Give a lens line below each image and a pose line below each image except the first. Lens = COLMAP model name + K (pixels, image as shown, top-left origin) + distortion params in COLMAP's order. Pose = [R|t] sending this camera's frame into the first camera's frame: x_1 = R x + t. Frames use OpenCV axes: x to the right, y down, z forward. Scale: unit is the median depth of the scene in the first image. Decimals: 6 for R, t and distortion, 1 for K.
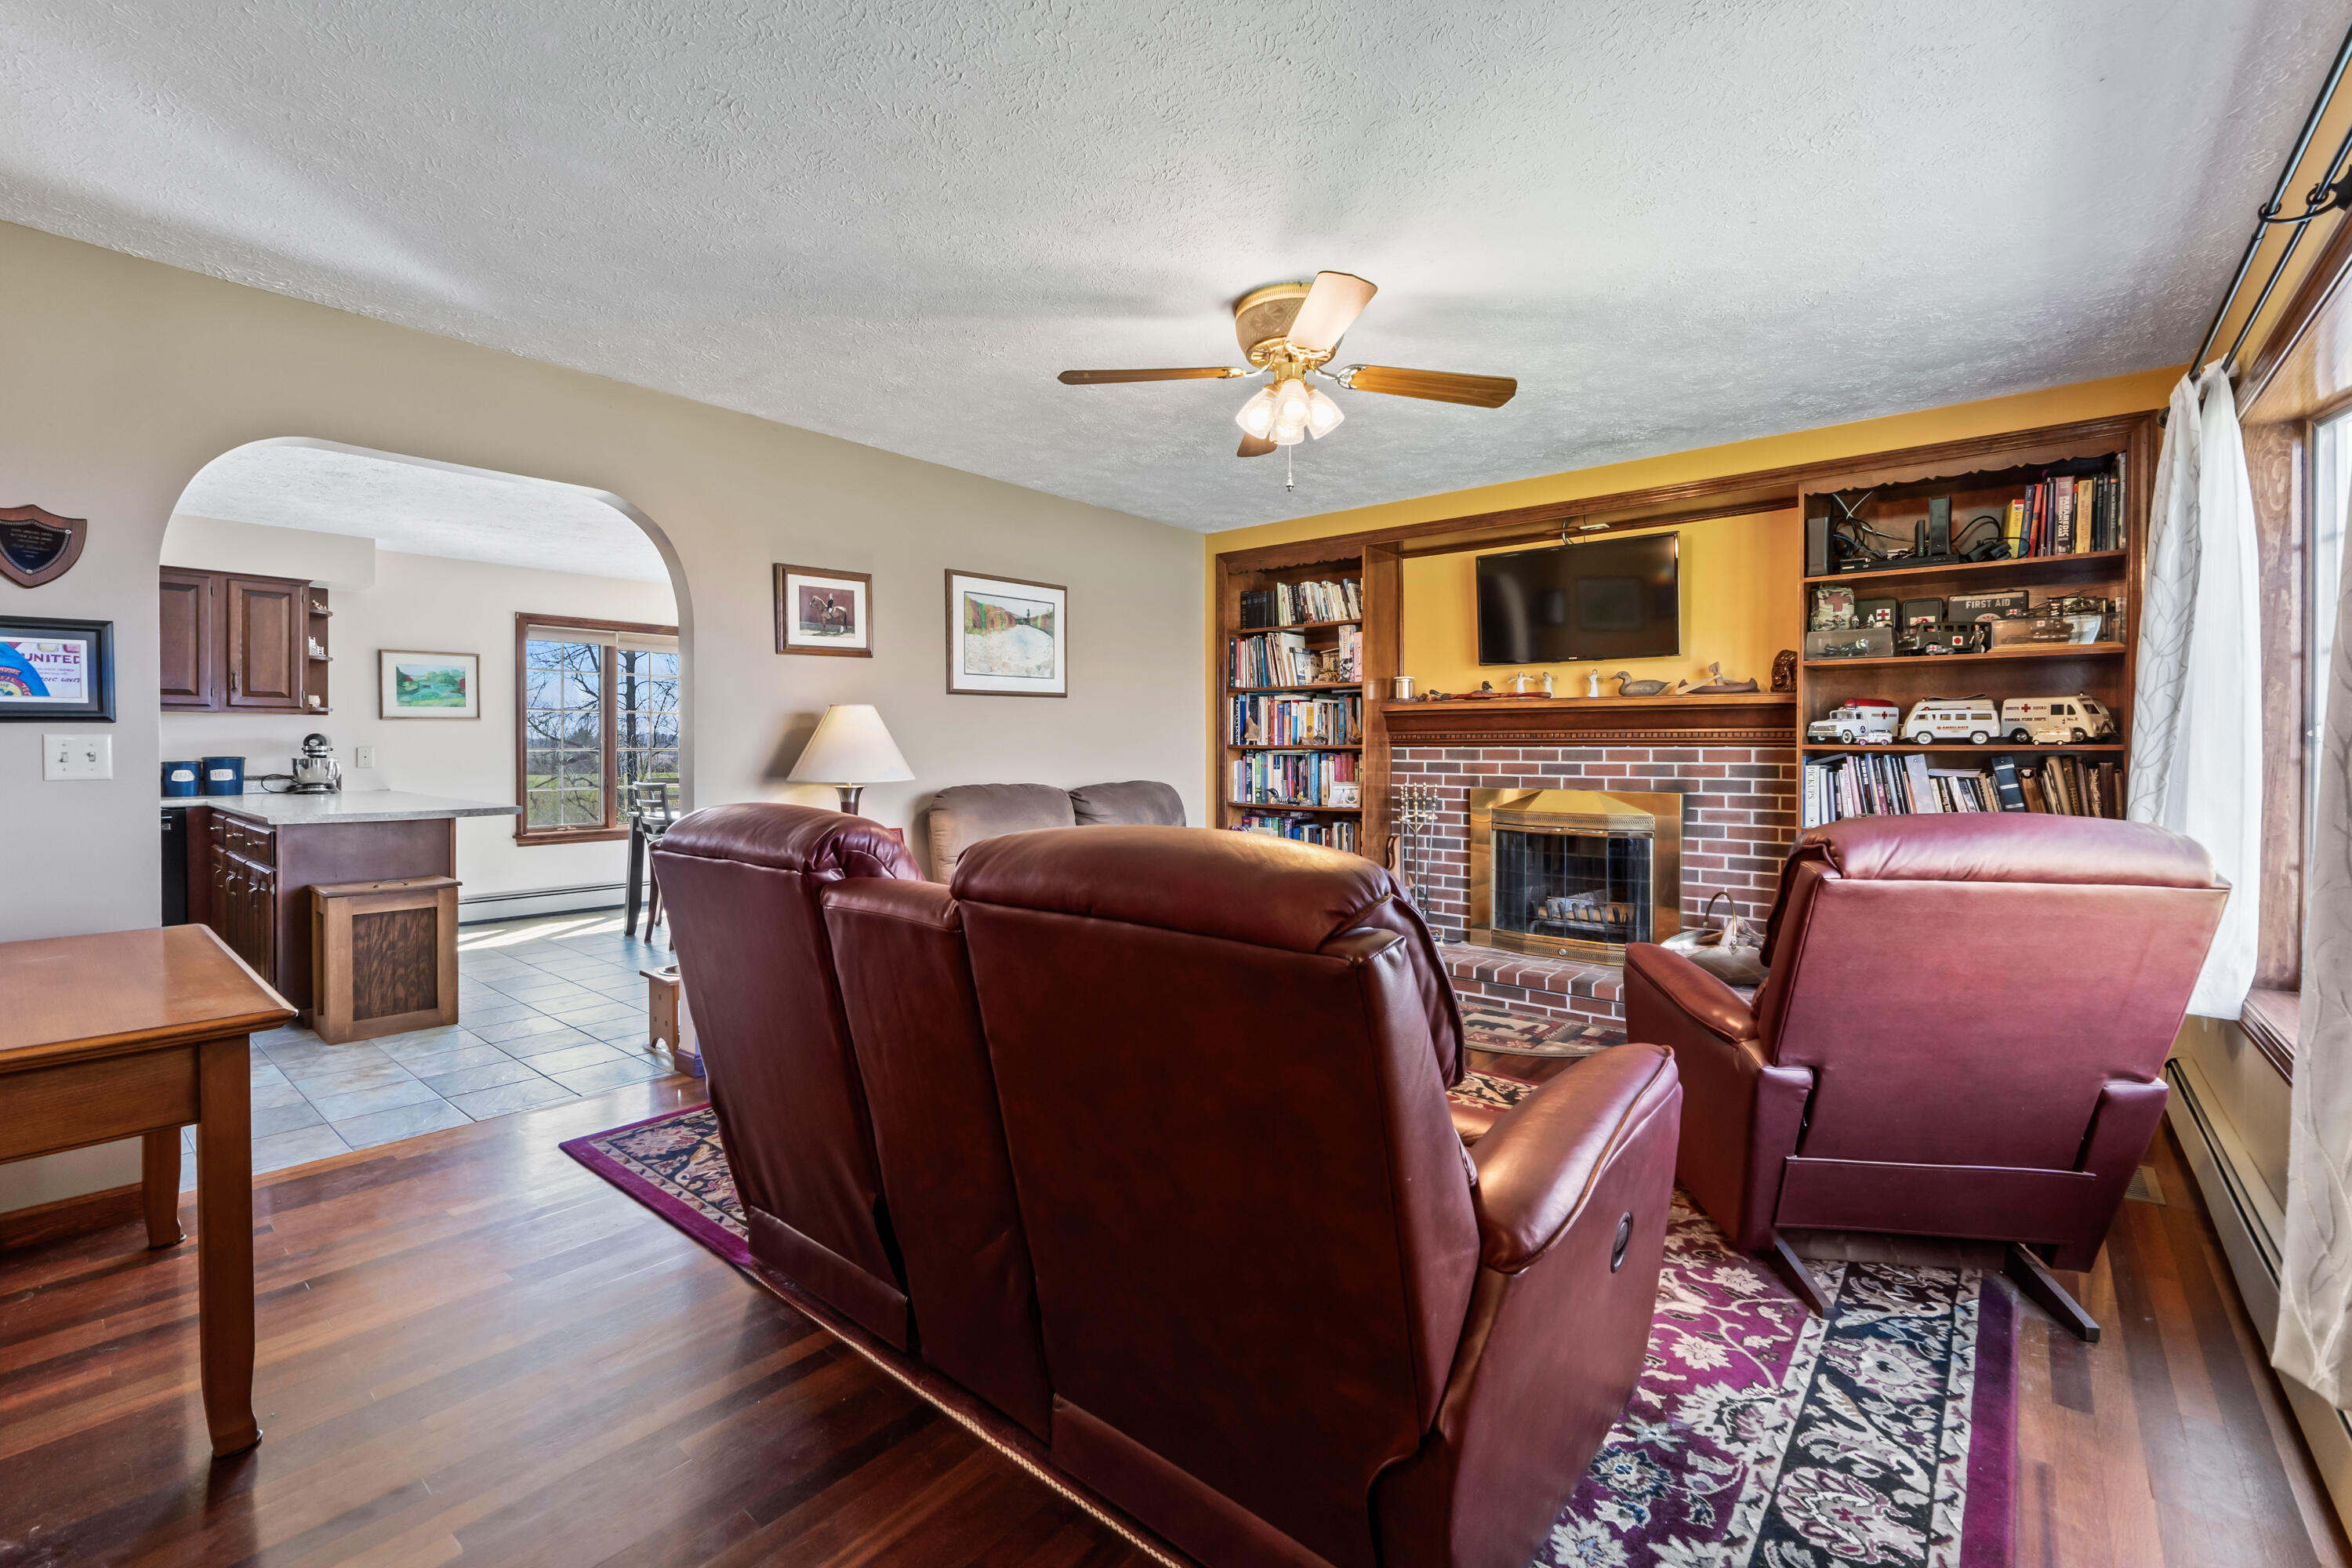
lens RADIAL K [[1002.4, 0, 1168.1], [0, 1002.4, 766.5], [0, 0, 1]] dist [-0.007212, -0.000731]
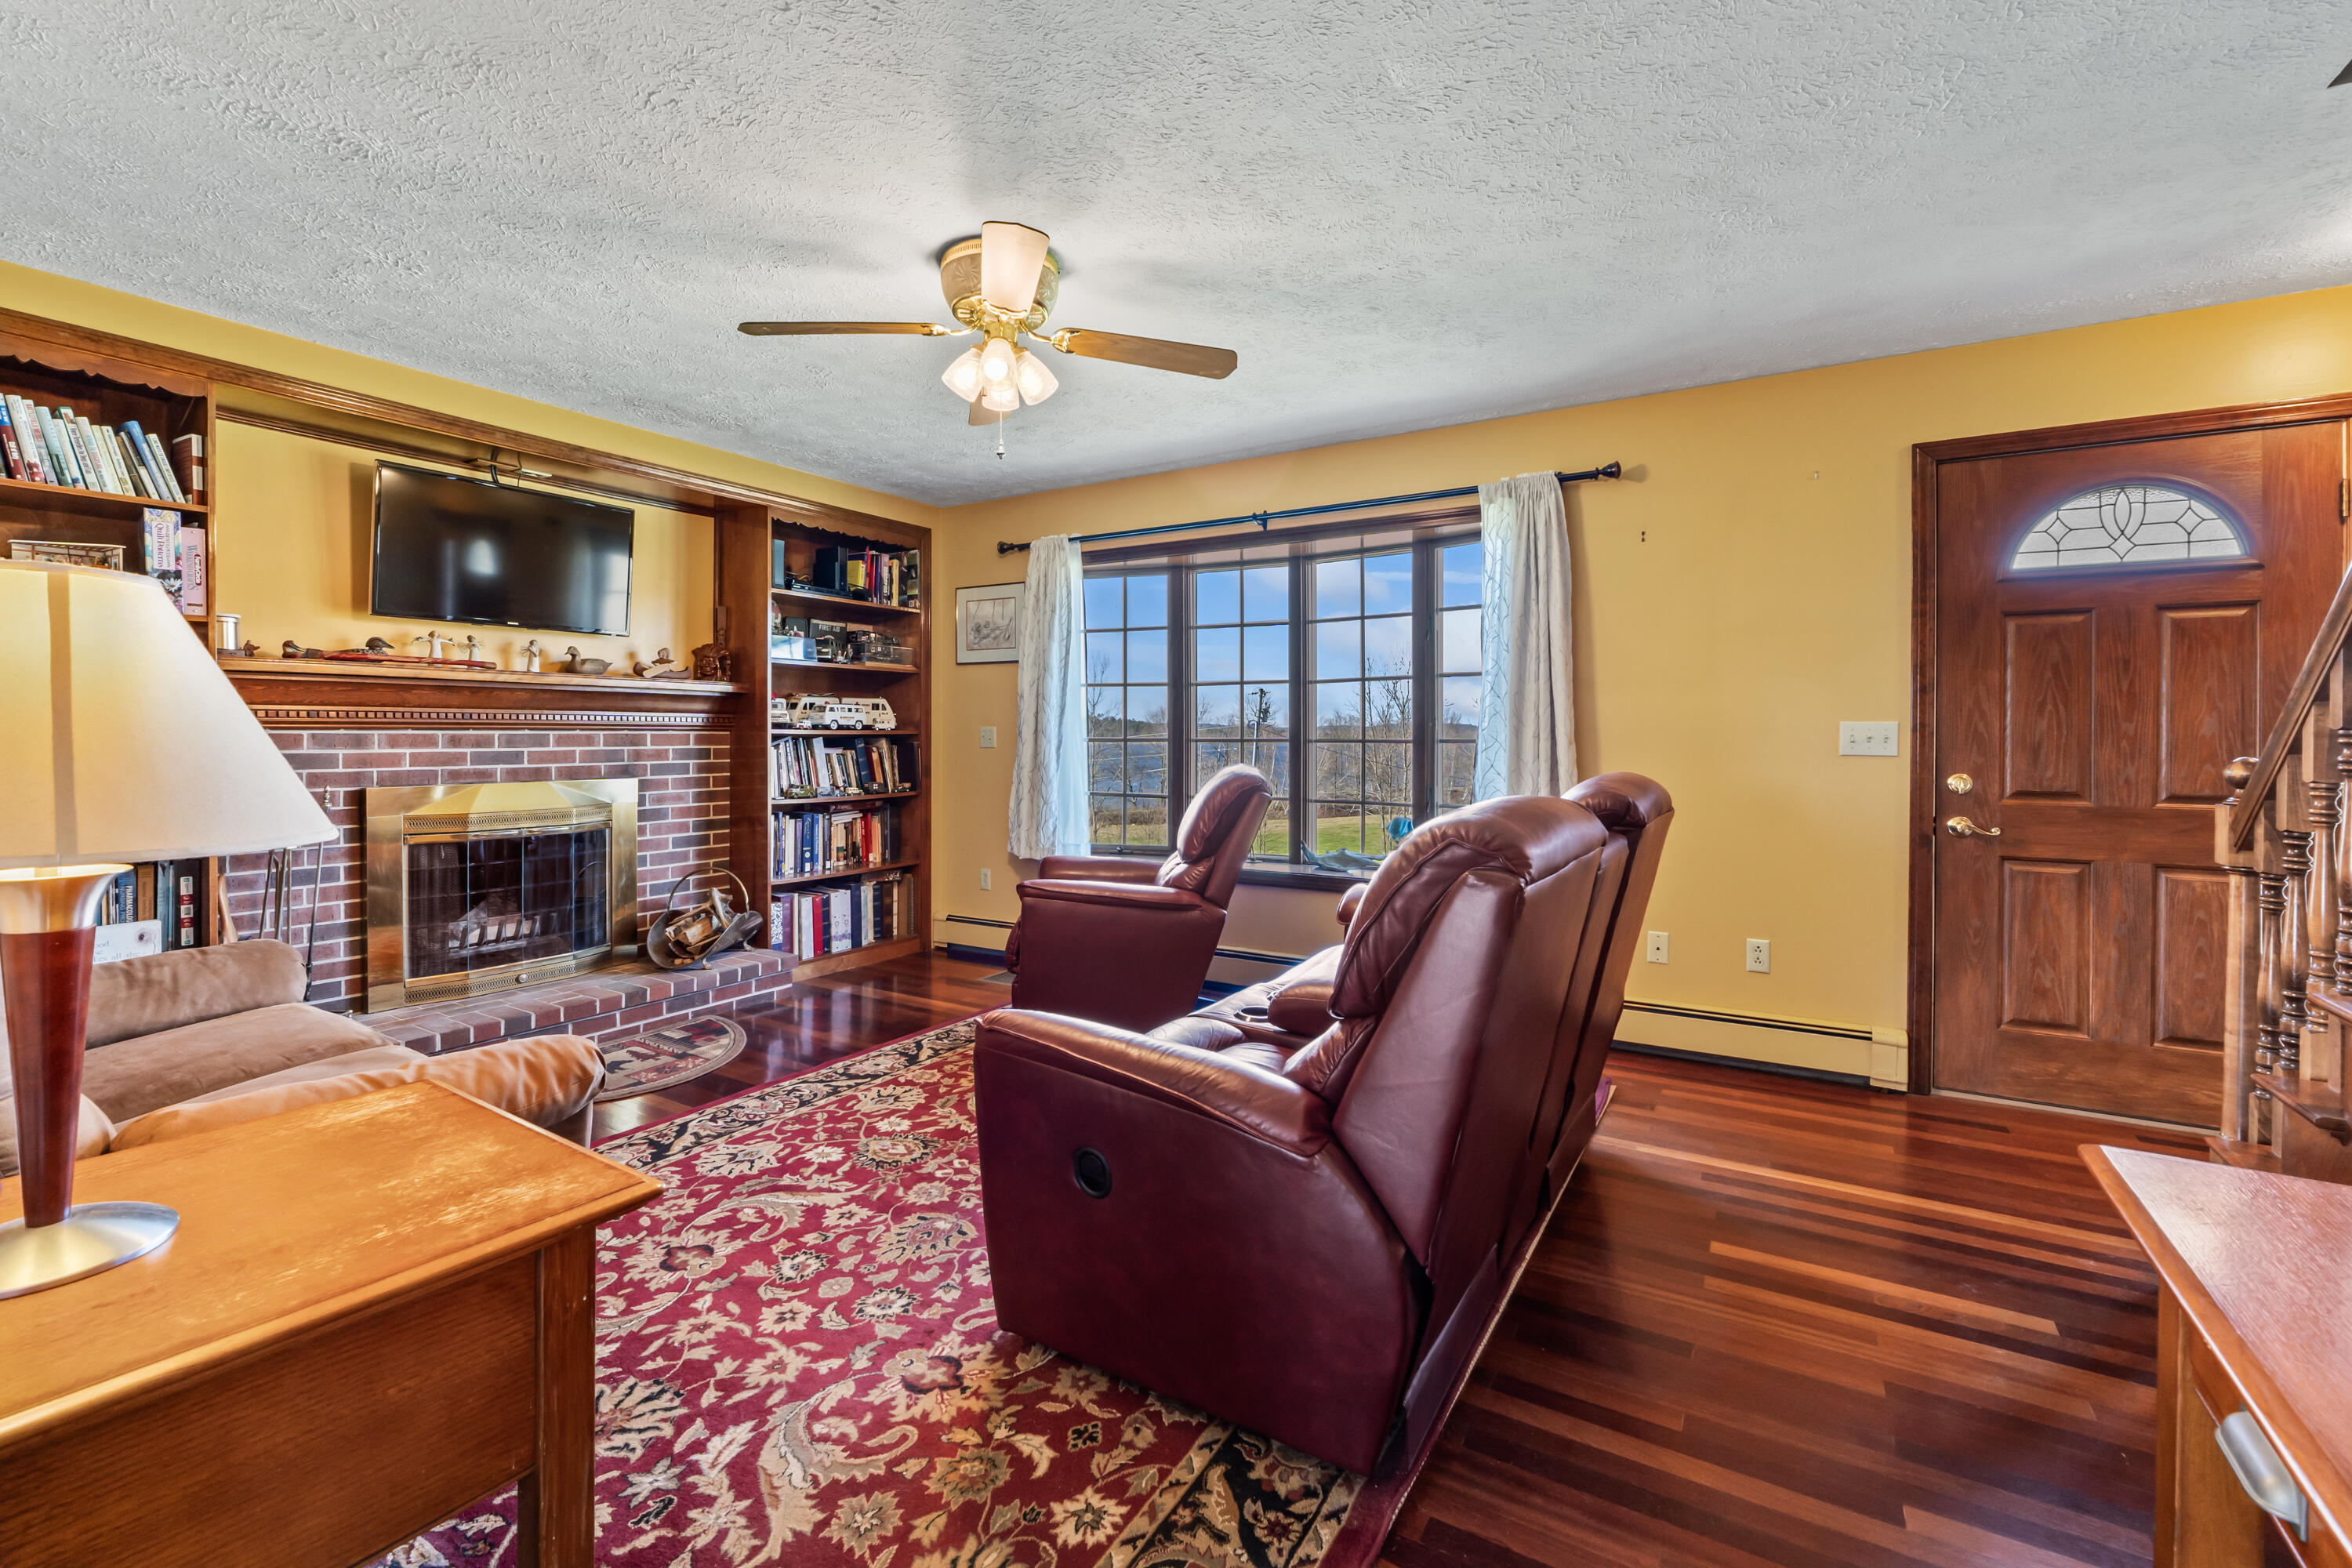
lens RADIAL K [[1002.4, 0, 1177.1], [0, 1002.4, 742.4], [0, 0, 1]] dist [-0.007212, -0.000731]
pose [[-0.146626, -0.008642, 0.989154, -0.500286], [0.017851, 0.999776, 0.011381, -0.009515], [-0.989031, 0.019327, -0.146439, 0.584124]]
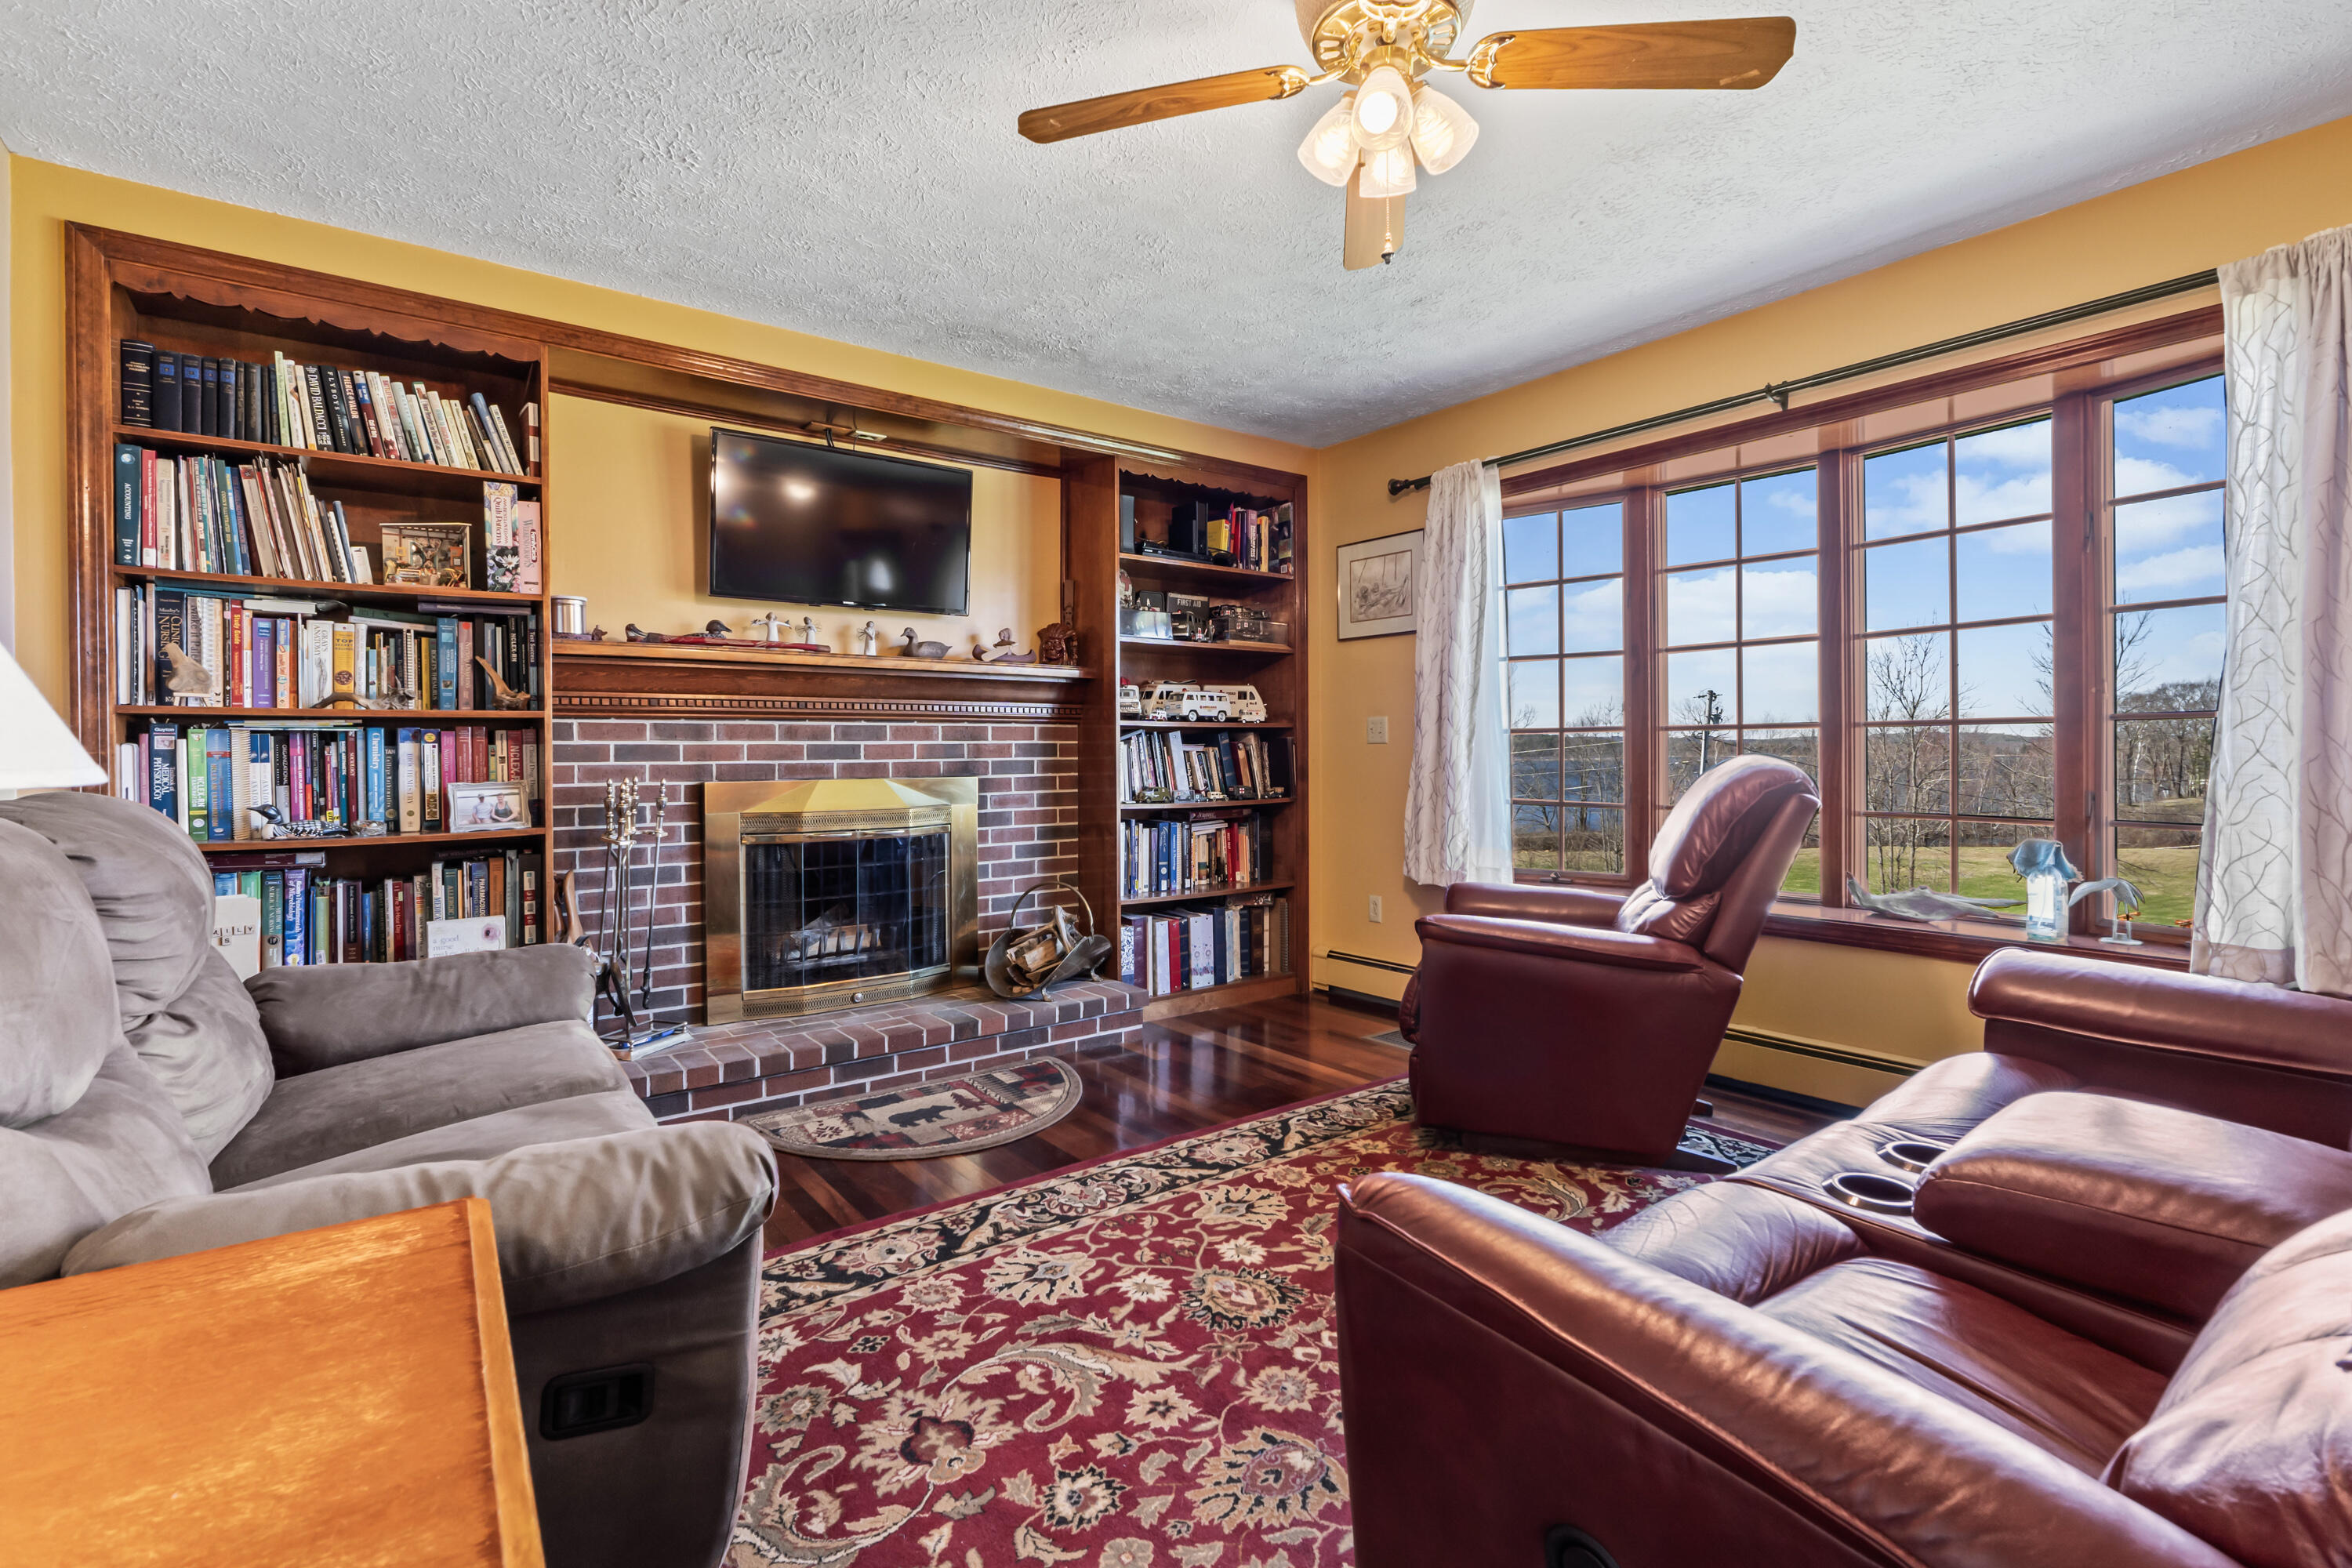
lens RADIAL K [[1072.1, 0, 1182.6], [0, 1072.1, 761.9], [0, 0, 1]] dist [-0.004874, 0.000311]
pose [[0.222154, -0.011139, 0.974948, -0.324130], [0.025758, 0.999653, 0.005552, 0.012523], [-0.974671, 0.023879, 0.222364, 0.587126]]
